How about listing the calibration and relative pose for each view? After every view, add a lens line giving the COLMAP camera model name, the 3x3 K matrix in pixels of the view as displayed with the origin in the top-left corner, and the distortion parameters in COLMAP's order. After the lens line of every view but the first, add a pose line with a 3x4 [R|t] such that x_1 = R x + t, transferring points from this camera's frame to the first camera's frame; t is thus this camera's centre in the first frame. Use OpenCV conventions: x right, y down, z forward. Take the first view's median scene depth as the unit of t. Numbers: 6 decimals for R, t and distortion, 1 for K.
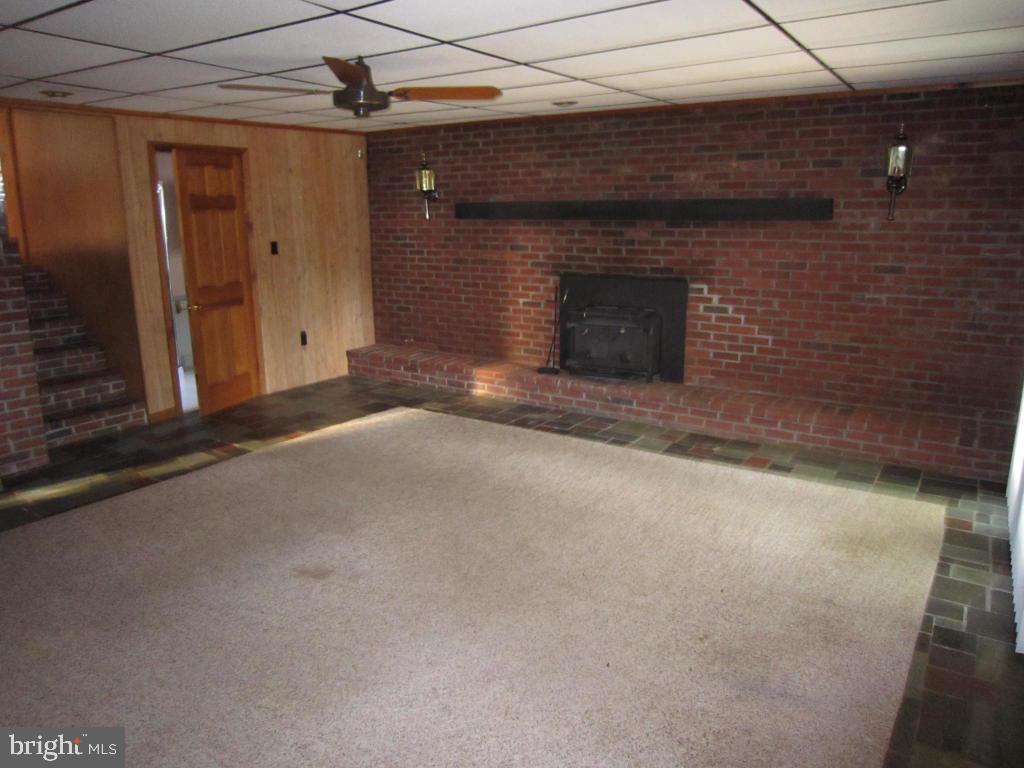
lens RADIAL K [[728.6, 0, 507.9], [0, 728.6, 387.0], [0, 0, 1]] dist [-0.072509, 0.038160]
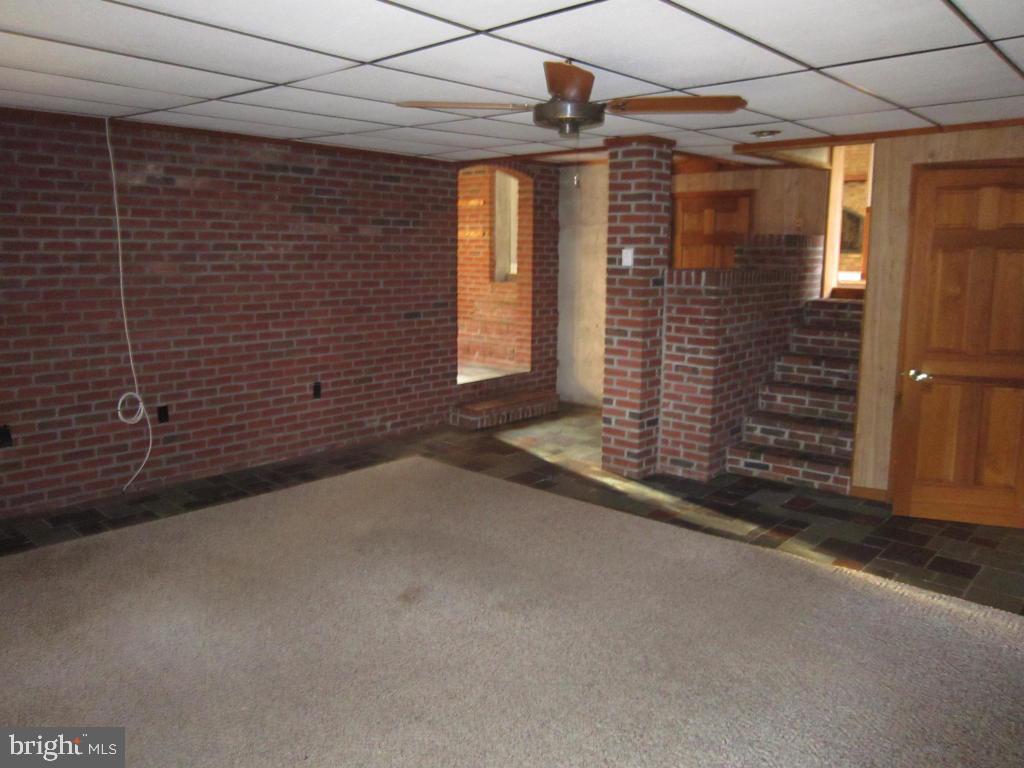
lens RADIAL K [[772.3, 0, 511.7], [0, 772.3, 380.8], [0, 0, 1]] dist [-0.052556, 0.000270]
pose [[-0.153851, 0.159813, -0.975084, 0.416551], [-0.228924, 0.954218, 0.192513, -0.158962], [0.961209, 0.252839, -0.110222, 0.668387]]
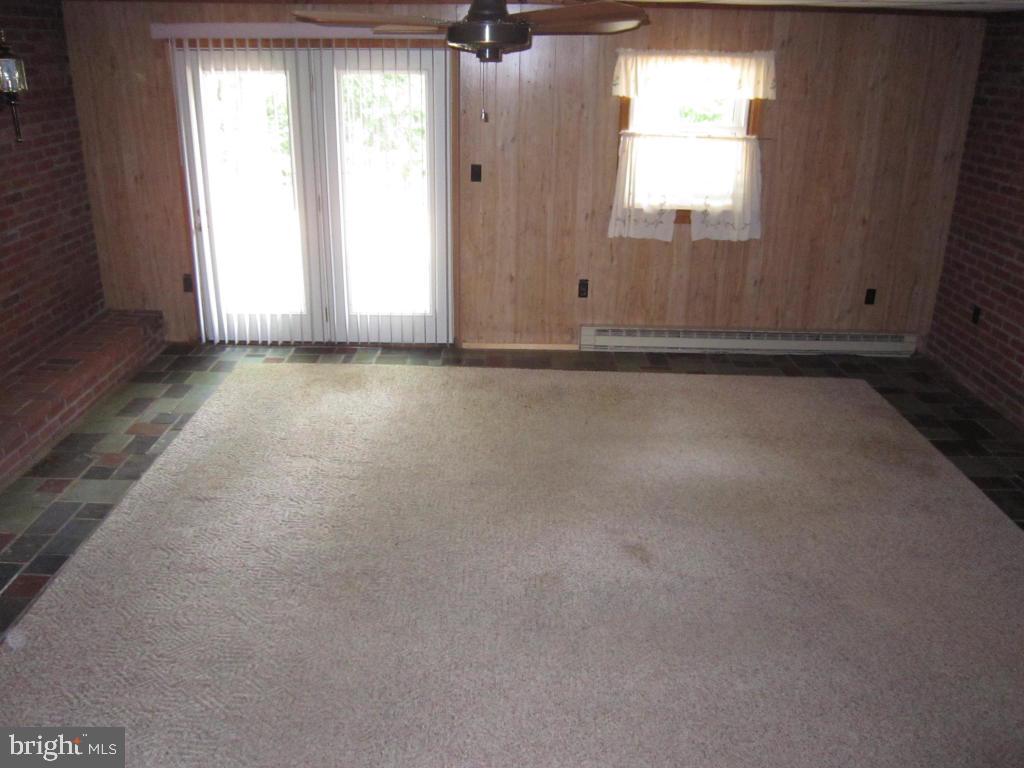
lens RADIAL K [[869.9, 0, 509.4], [0, 869.9, 382.4], [0, 0, 1]] dist [-0.075657, -0.001407]
pose [[-0.559313, -0.308585, 0.769380, -0.564732], [0.171259, 0.865092, 0.471473, -0.297947], [-0.811073, 0.395464, -0.431009, 0.880513]]
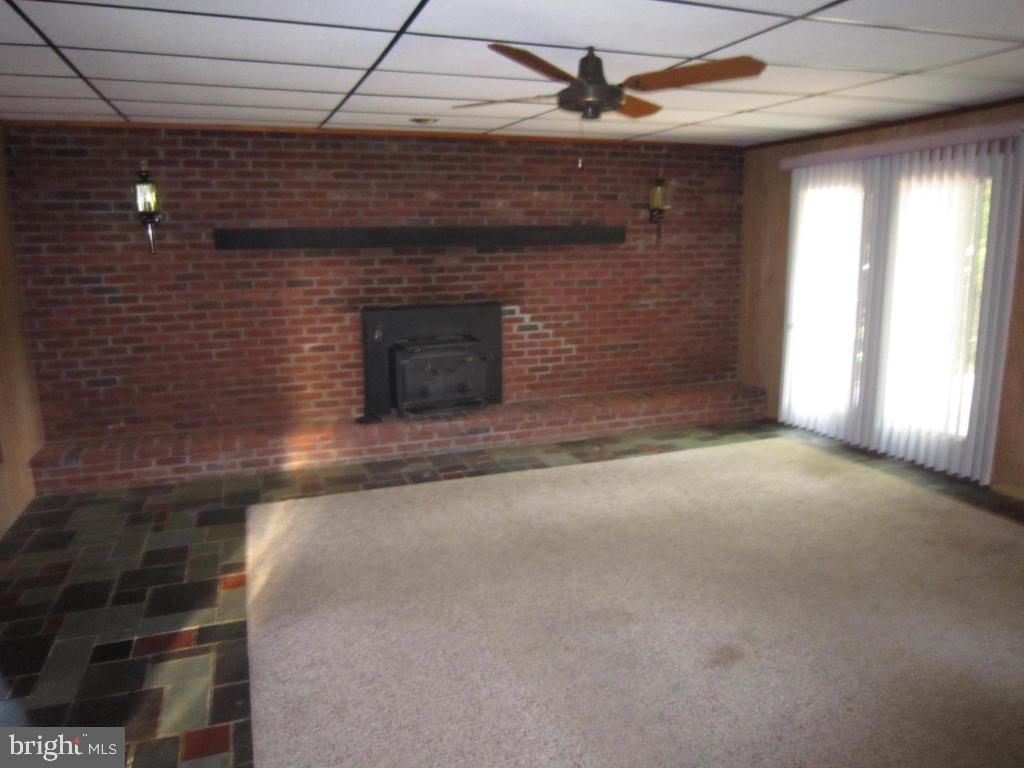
lens RADIAL K [[728.6, 0, 507.9], [0, 728.6, 387.0], [0, 0, 1]] dist [-0.072509, 0.038160]
pose [[0.587276, -0.160325, 0.793349, -0.583749], [0.195663, 0.979235, 0.053051, -0.082001], [-0.785381, 0.124073, 0.606451, 0.368674]]
